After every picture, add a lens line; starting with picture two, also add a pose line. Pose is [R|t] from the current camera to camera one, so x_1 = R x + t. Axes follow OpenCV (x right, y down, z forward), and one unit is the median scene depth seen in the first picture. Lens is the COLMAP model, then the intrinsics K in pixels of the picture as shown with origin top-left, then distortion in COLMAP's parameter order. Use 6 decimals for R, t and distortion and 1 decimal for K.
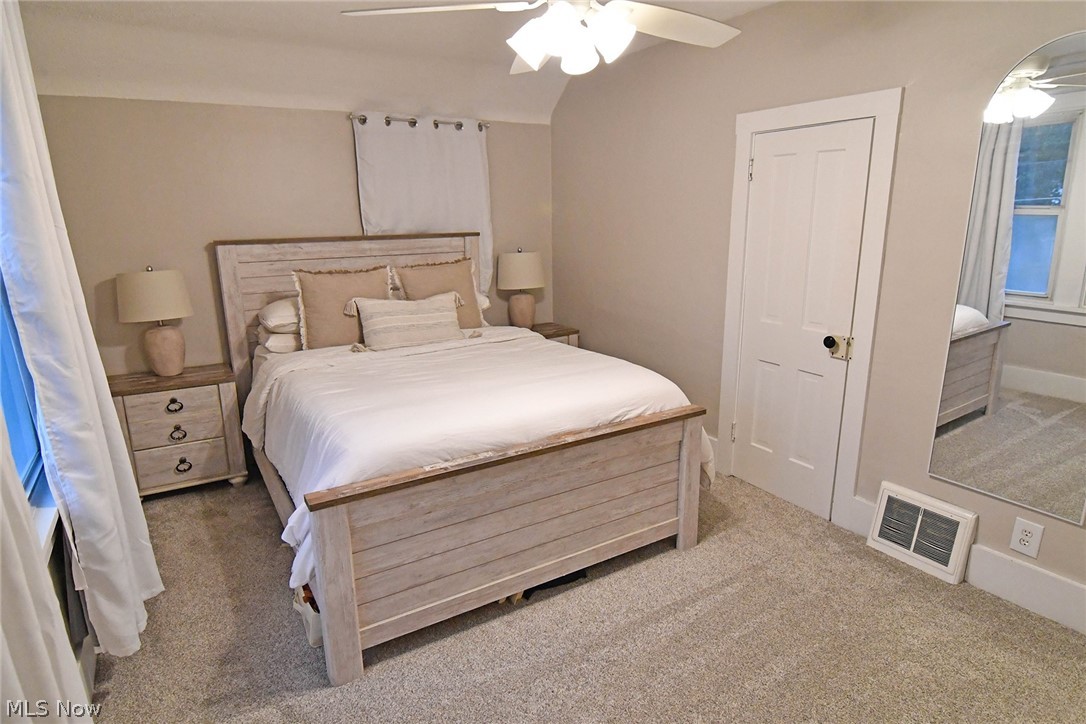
lens RADIAL K [[607.3, 0, 540.9], [0, 607.3, 362.2], [0, 0, 1]] dist [-0.005123, -0.010361]
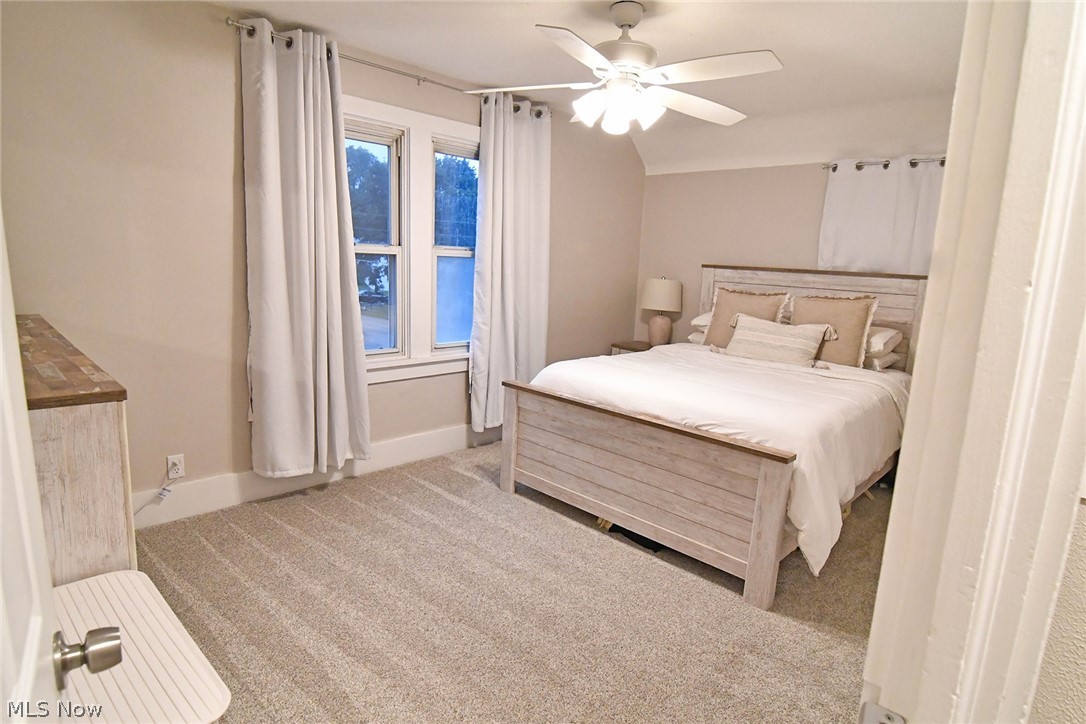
lens RADIAL K [[595.4, 0, 538.9], [0, 595.4, 363.2], [0, 0, 1]] dist [-0.016739, -0.008396]
pose [[0.242255, 0.199564, -0.949467, 0.943537], [-0.278350, 0.951773, 0.129029, -0.063457], [0.929427, 0.233027, 0.286120, 0.366140]]
